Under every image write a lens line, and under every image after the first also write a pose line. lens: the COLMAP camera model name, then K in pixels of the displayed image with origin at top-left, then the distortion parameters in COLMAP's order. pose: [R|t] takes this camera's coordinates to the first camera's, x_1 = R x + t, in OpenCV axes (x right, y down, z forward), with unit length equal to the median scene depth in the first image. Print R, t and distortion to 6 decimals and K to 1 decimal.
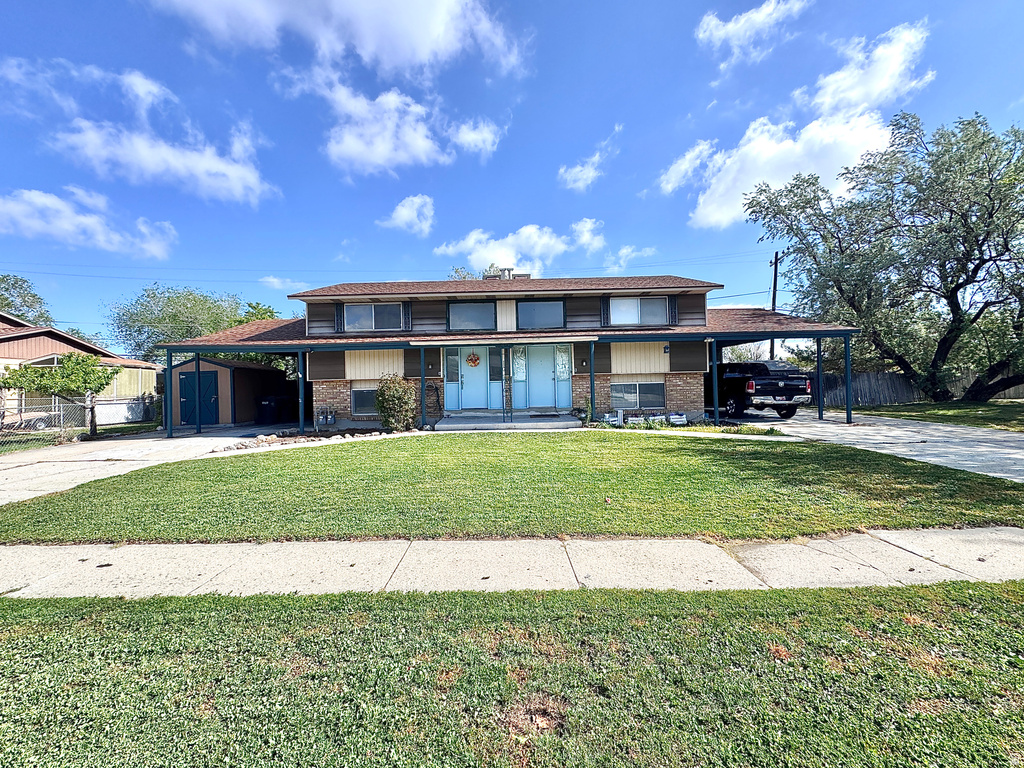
lens RADIAL K [[409.1, 0, 515.0], [0, 409.1, 385.1], [0, 0, 1]] dist [-0.003003, 0.000011]
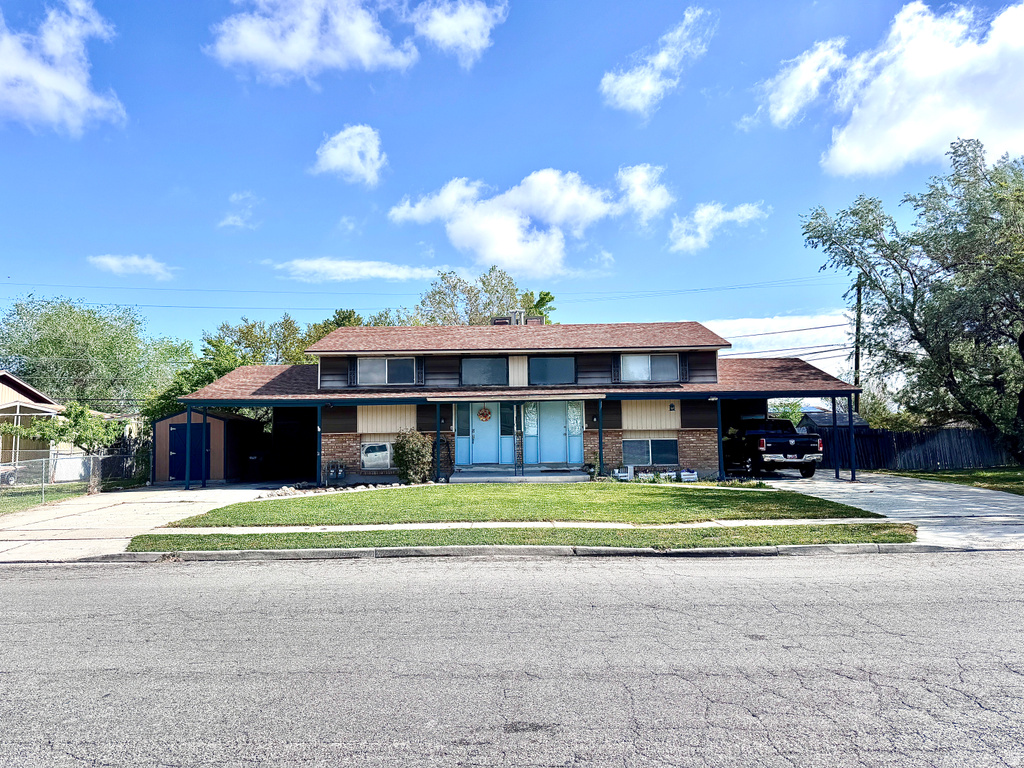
lens RADIAL K [[724.7, 0, 512.0], [0, 724.7, 384.0], [0, 0, 1]] dist [0.079069, -0.000054]
pose [[0.999933, 0.008691, -0.007652, -0.022464], [-0.009268, 0.996837, -0.078926, 0.003396], [0.006942, 0.078991, 0.996851, -0.785462]]
